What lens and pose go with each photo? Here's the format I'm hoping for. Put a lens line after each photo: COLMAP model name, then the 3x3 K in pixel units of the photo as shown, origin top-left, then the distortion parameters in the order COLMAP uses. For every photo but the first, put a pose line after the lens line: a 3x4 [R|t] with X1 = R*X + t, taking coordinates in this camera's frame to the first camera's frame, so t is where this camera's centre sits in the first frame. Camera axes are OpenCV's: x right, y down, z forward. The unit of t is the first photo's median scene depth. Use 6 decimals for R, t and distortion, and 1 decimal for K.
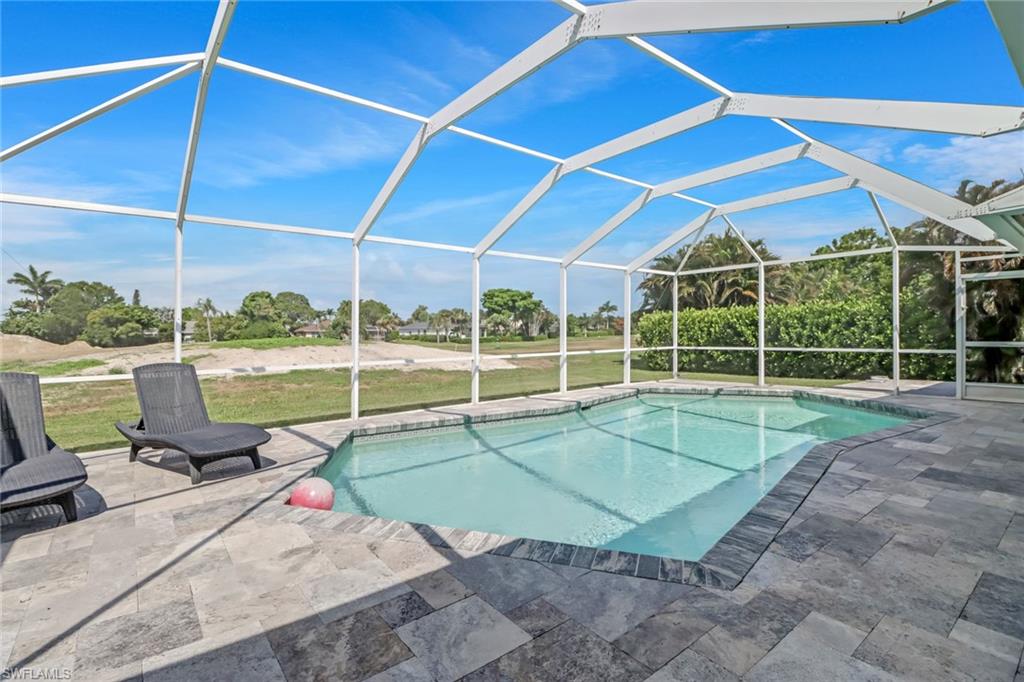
lens RADIAL K [[490.5, 0, 523.1], [0, 490.5, 333.3], [0, 0, 1]] dist [0.008843, -0.015042]
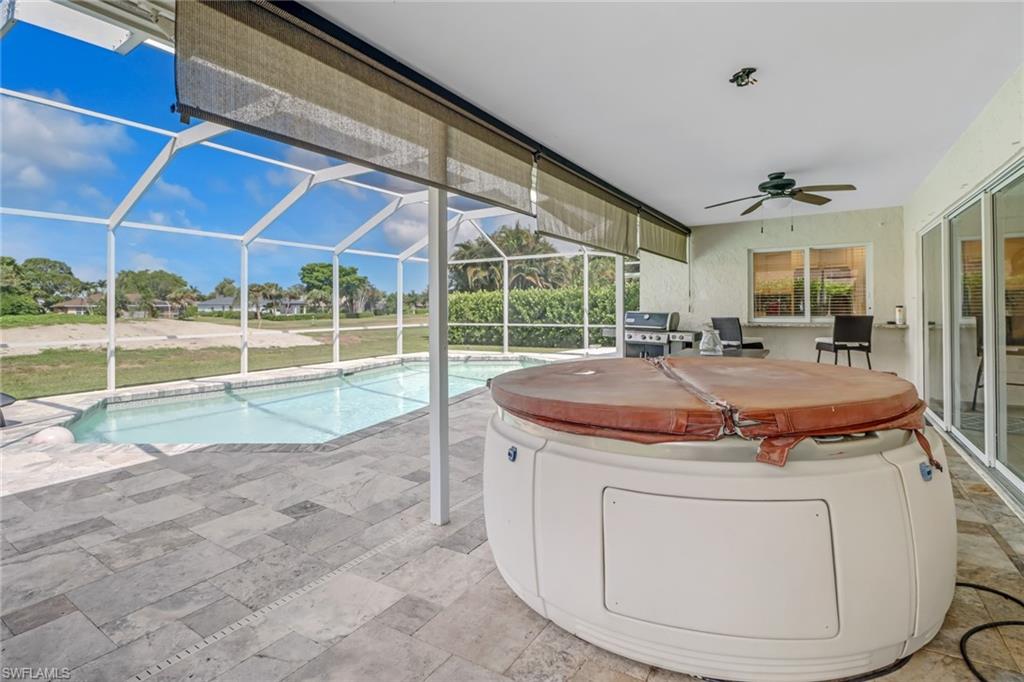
lens RADIAL K [[490.5, 0, 525.1], [0, 490.5, 316.3], [0, 0, 1]] dist [0.008843, -0.015042]
pose [[0.944536, 0.002343, 0.328400, 0.057526], [-0.006155, 0.999925, 0.010571, -0.001935], [-0.328351, -0.012006, 0.944480, -0.111639]]
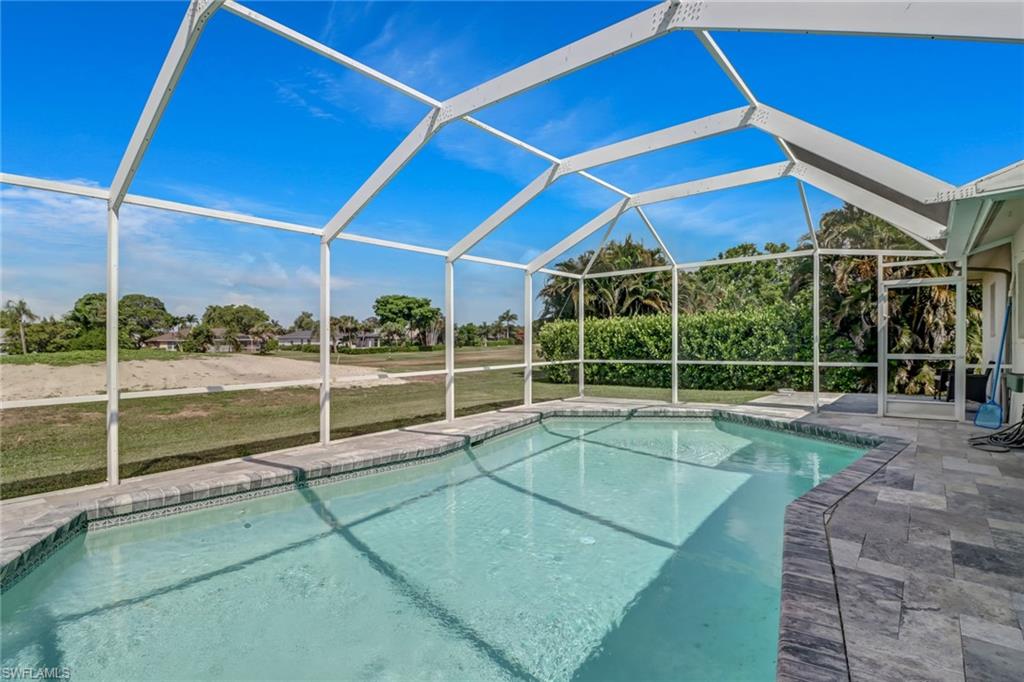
lens RADIAL K [[490.5, 0, 534.4], [0, 490.5, 346.6], [0, 0, 1]] dist [0.008843, -0.015042]
pose [[0.974905, -0.004381, 0.222579, 0.018054], [0.002391, 0.999955, 0.009210, -0.002724], [-0.222609, -0.008447, 0.974871, 0.090850]]
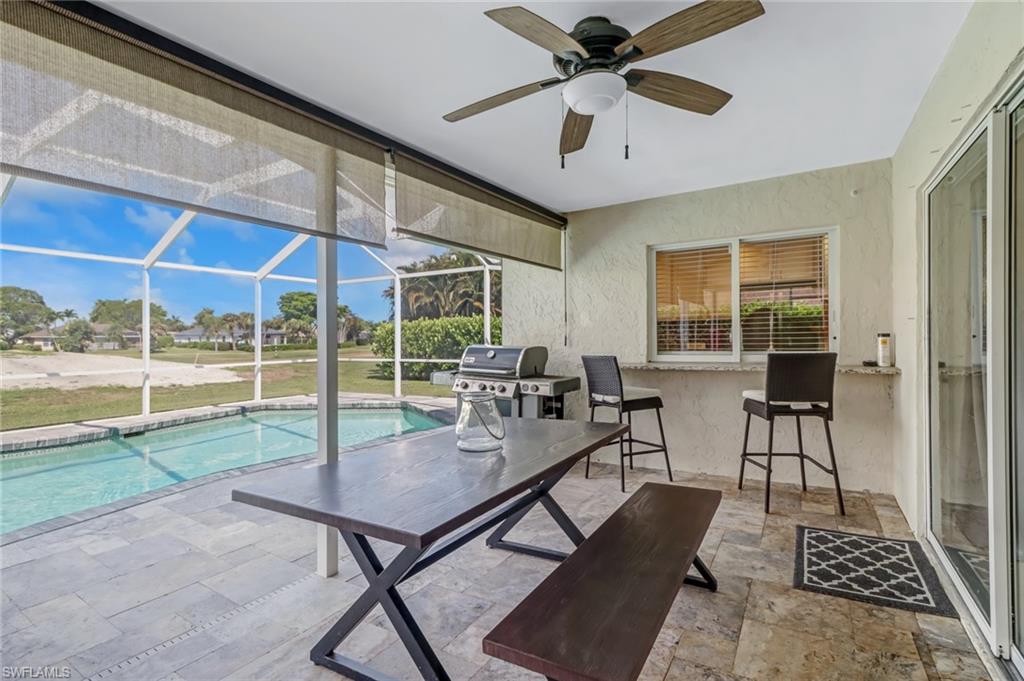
lens RADIAL K [[490.5, 0, 533.0], [0, 490.5, 346.7], [0, 0, 1]] dist [0.008843, -0.015042]
pose [[0.941519, -0.003563, 0.336942, 0.208254], [-0.001221, 0.999901, 0.013985, -0.005090], [-0.336958, -0.013579, 0.941422, -0.017492]]
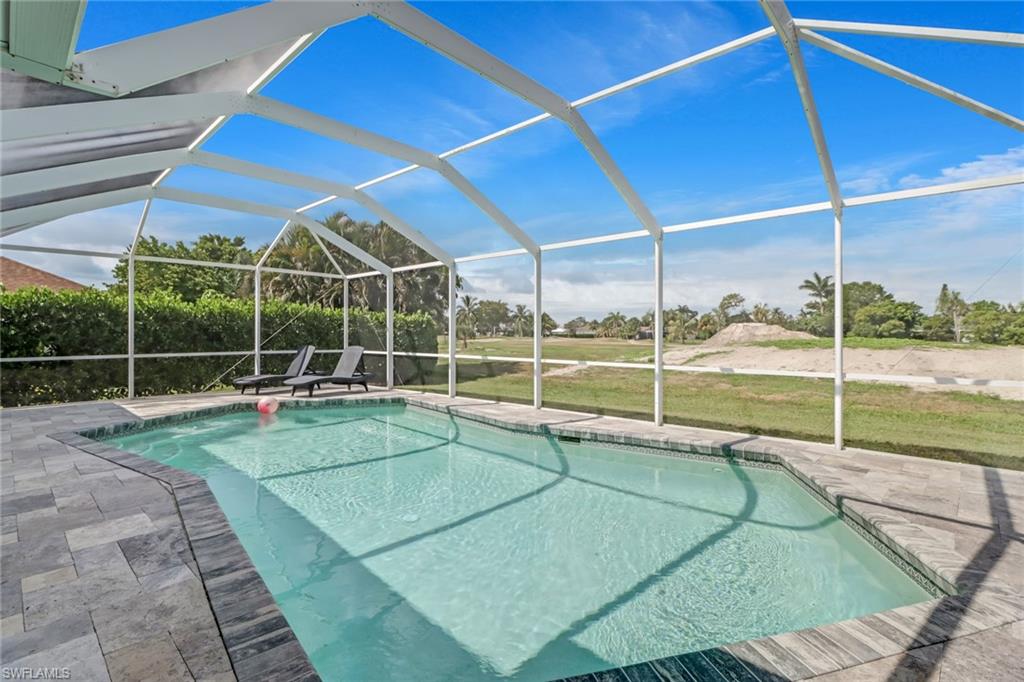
lens RADIAL K [[490.5, 0, 485.3], [0, 490.5, 336.8], [0, 0, 1]] dist [0.008843, -0.015042]
pose [[0.105603, 0.019476, -0.994218, 0.348765], [-0.006410, 0.999801, 0.018905, -0.005105], [0.994388, 0.004376, 0.105706, 0.330602]]
